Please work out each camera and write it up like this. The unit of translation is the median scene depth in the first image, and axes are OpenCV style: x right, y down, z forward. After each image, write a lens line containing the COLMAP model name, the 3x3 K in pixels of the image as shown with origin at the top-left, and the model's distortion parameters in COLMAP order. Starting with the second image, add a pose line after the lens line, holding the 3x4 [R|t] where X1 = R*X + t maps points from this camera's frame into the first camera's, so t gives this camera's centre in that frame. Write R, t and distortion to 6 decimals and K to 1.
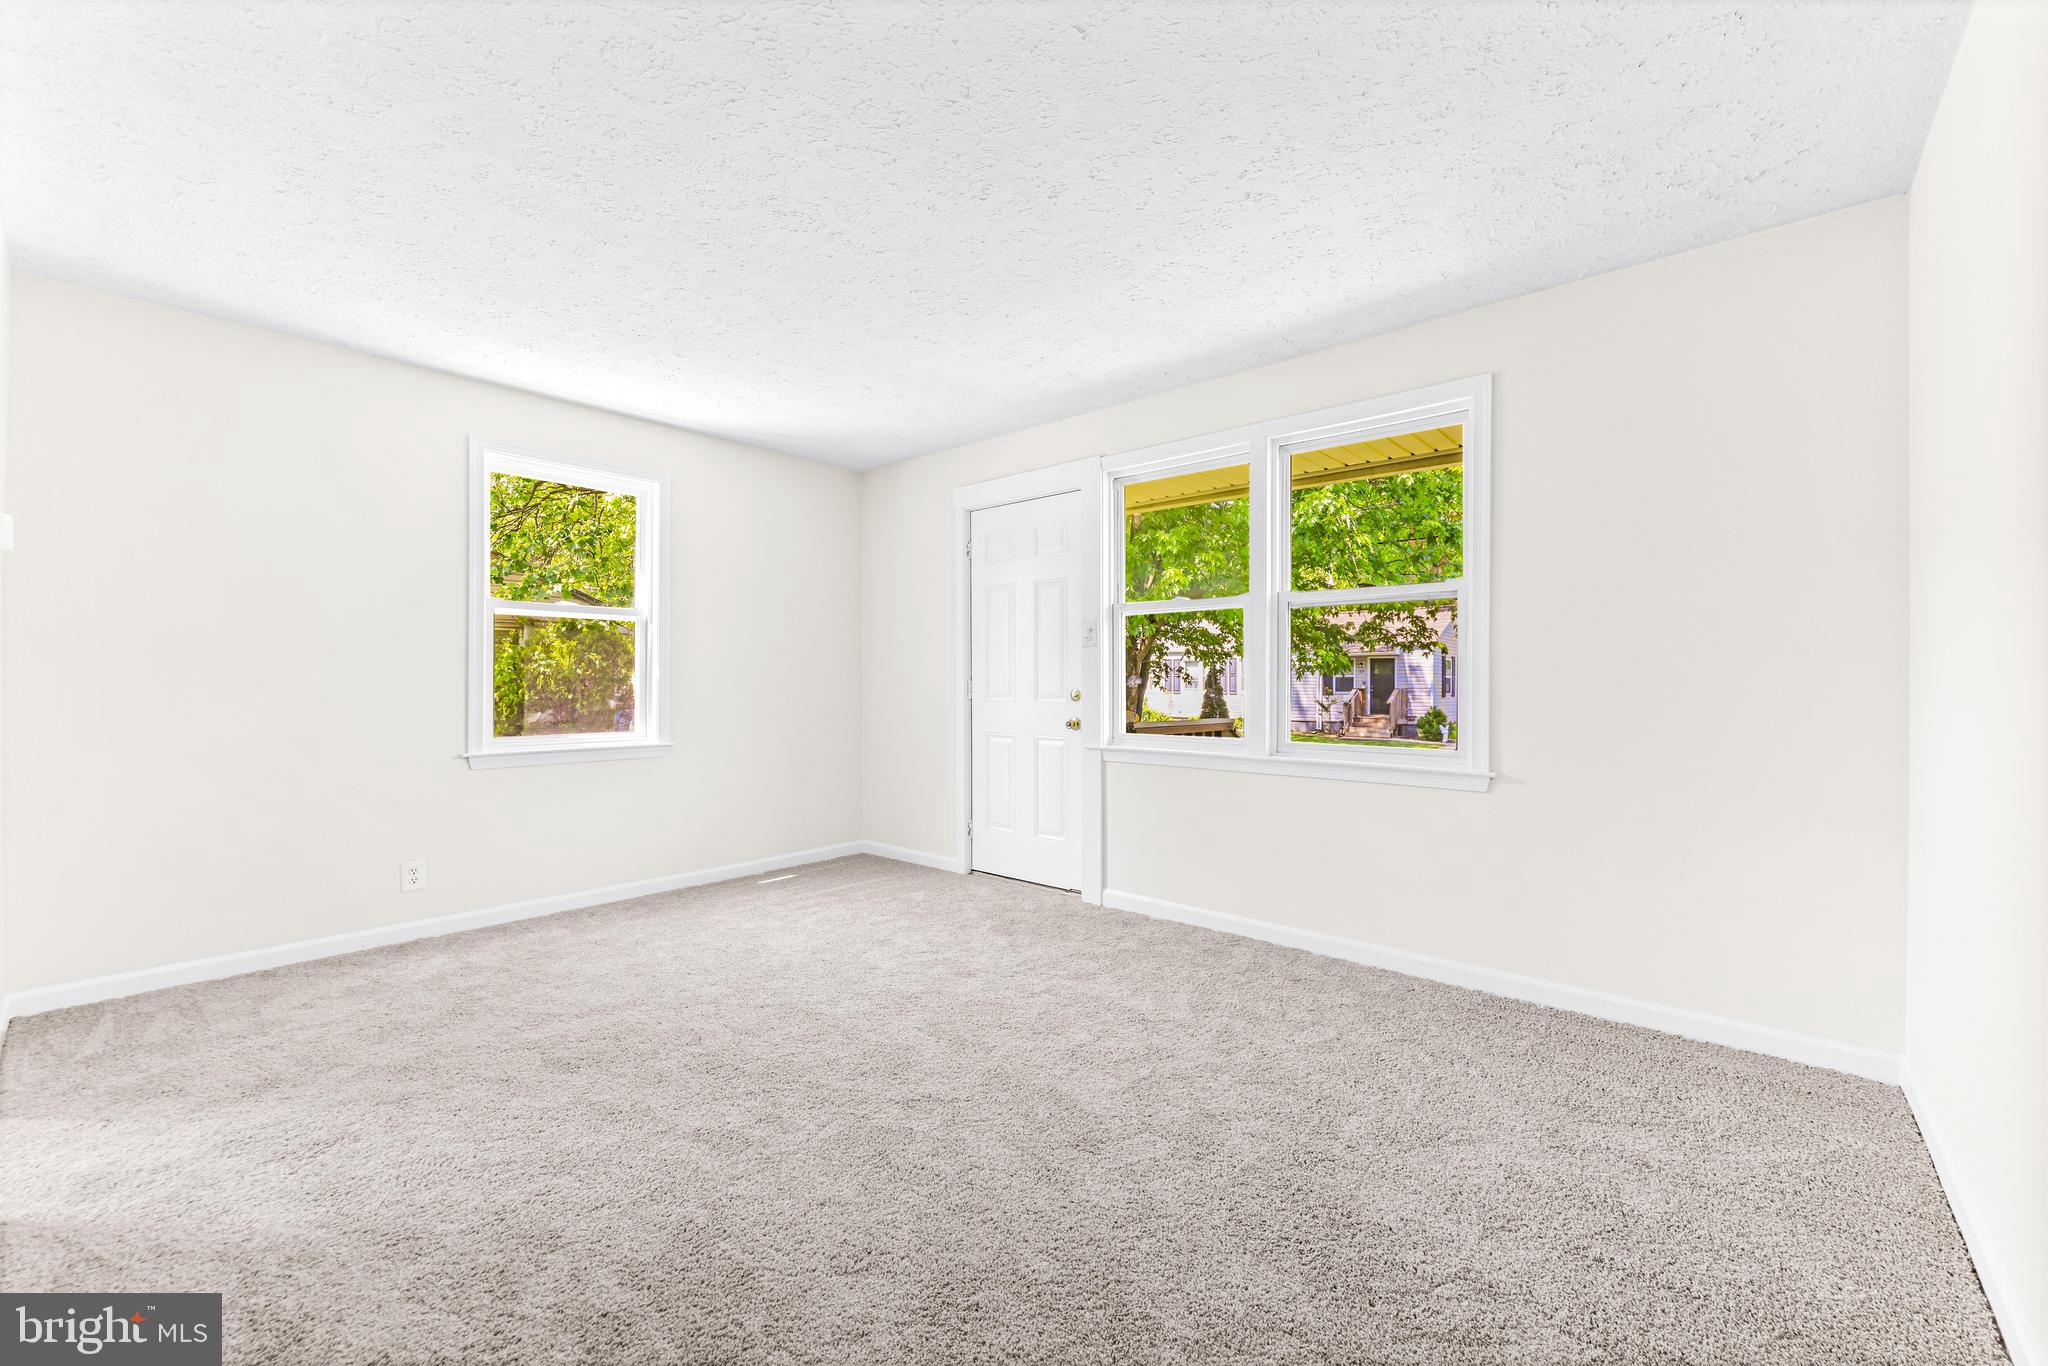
lens RADIAL K [[817.7, 0, 1027.9], [0, 817.7, 685.4], [0, 0, 1]] dist [0.000716, -0.000149]
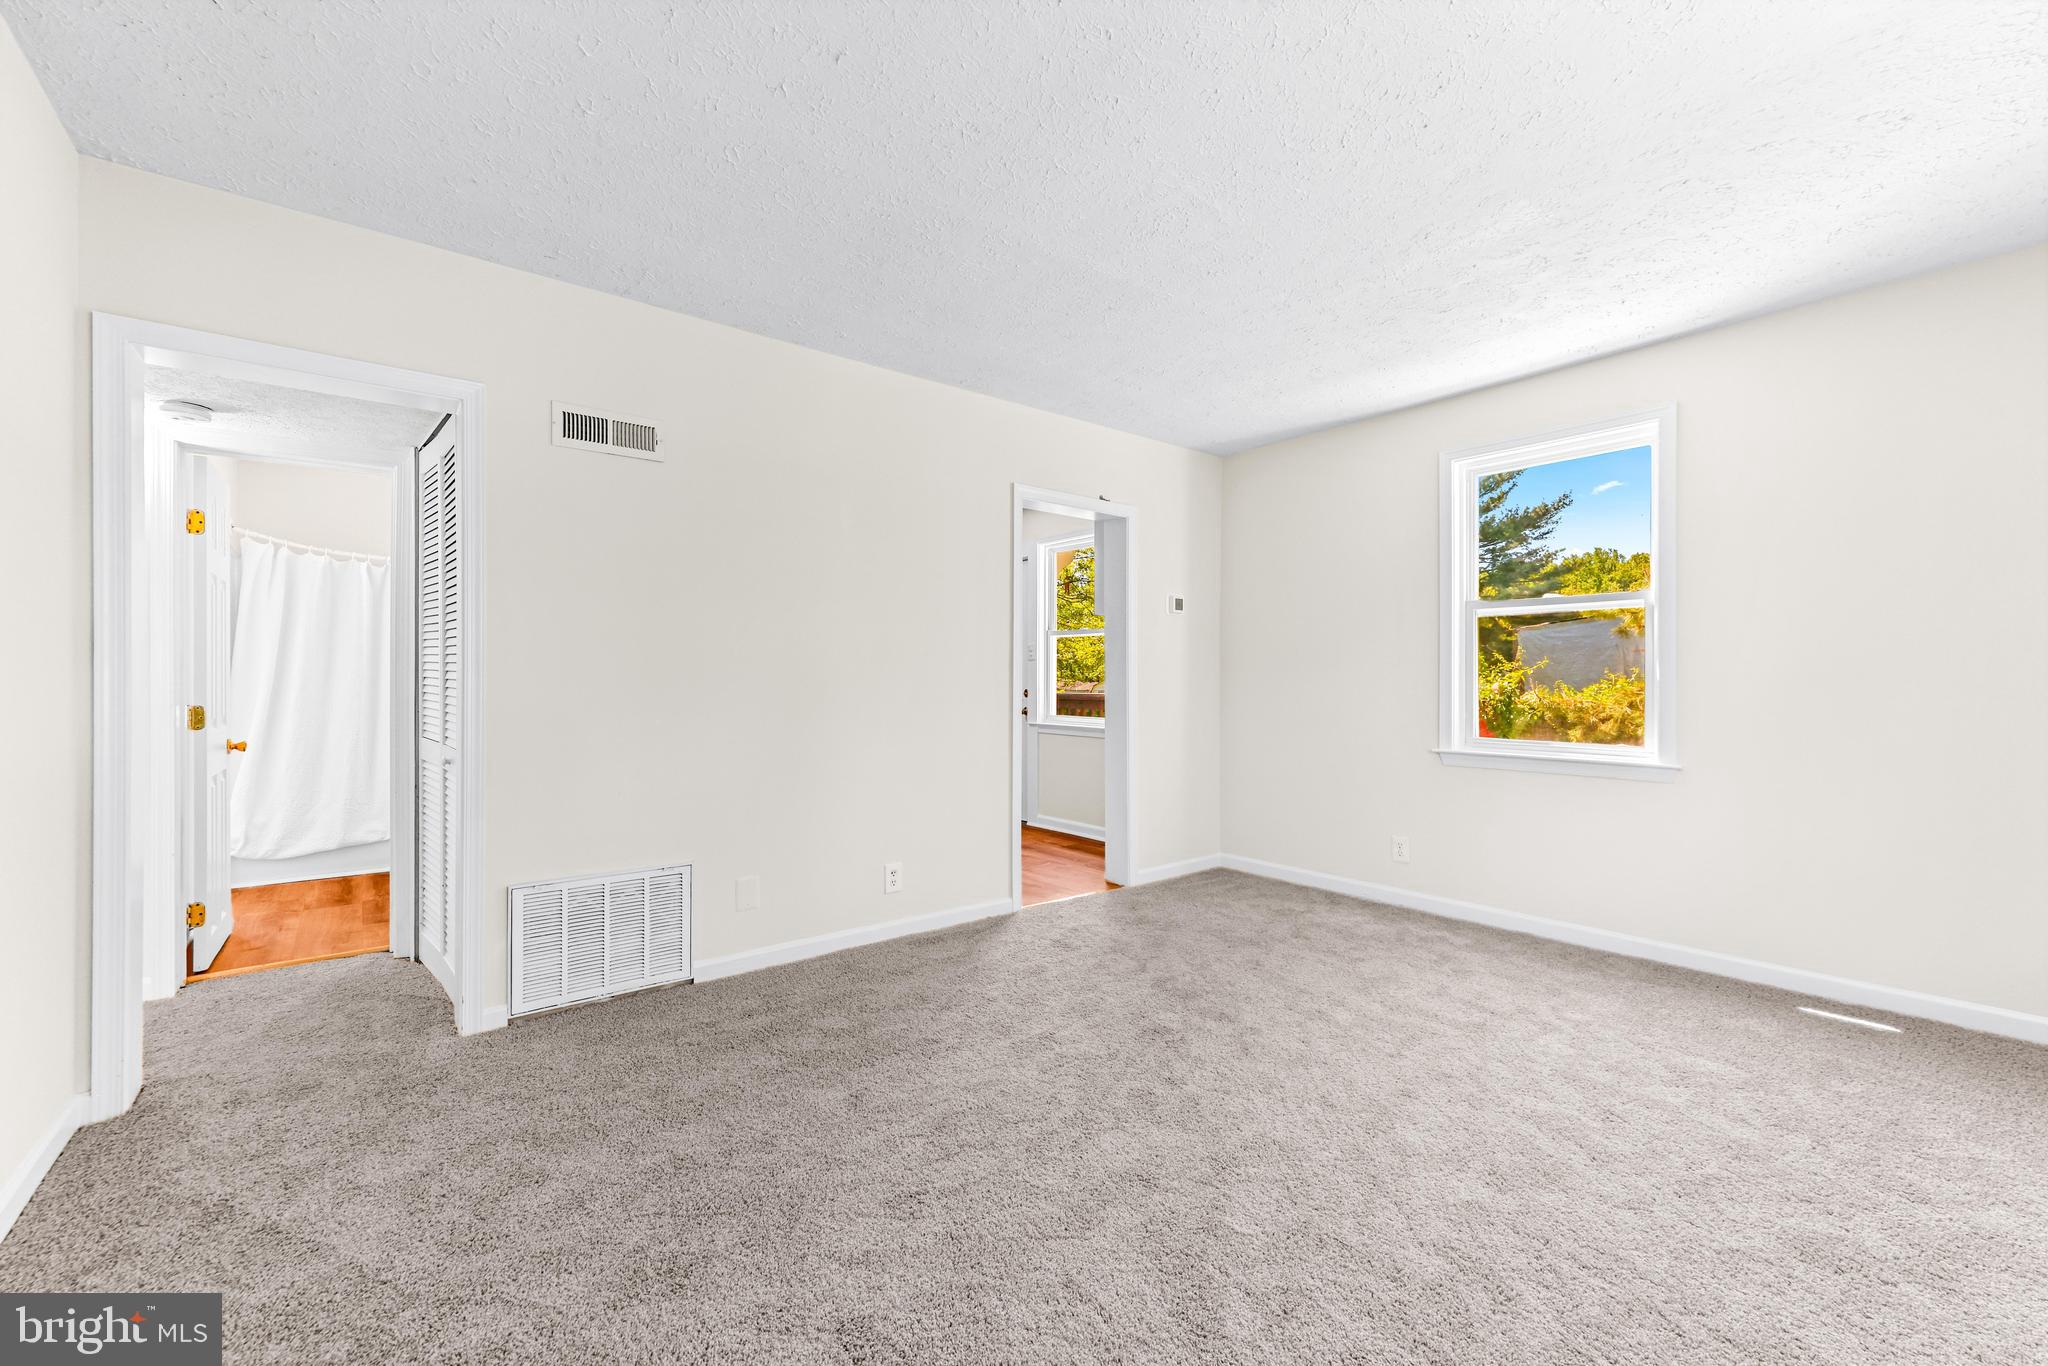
lens RADIAL K [[817.7, 0, 1024.1], [0, 817.7, 679.5], [0, 0, 1]] dist [0.000716, -0.000149]
pose [[-0.178699, -0.011070, -0.983842, 0.475117], [-0.008224, 0.999919, -0.009757, 0.007241], [0.983869, 0.006347, -0.178775, 0.665293]]
